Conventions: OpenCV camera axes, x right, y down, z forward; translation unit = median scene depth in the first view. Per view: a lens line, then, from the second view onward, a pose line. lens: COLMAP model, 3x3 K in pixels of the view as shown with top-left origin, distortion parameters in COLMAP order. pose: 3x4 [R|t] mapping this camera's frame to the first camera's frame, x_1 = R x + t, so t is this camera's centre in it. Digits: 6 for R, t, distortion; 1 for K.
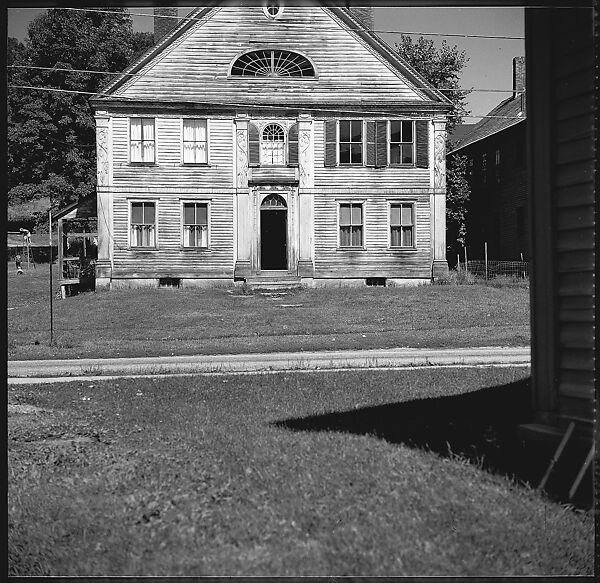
lens RADIAL K [[1261.8, 0, 302.5], [0, 1261.8, 294.3], [0, 0, 1]] dist [0.254472, 0.000000]
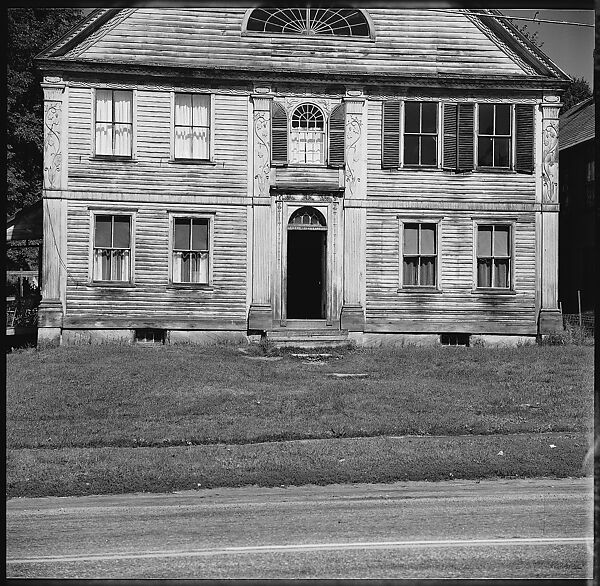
lens RADIAL K [[1261.8, 0, 298.1], [0, 1261.8, 297.1], [0, 0, 1]] dist [0.254472, 0.000000]
pose [[0.998825, 0.016217, 0.045671, -0.057635], [-0.014415, 0.999115, -0.039526, -0.004444], [-0.046272, 0.038822, 0.998174, 0.327910]]
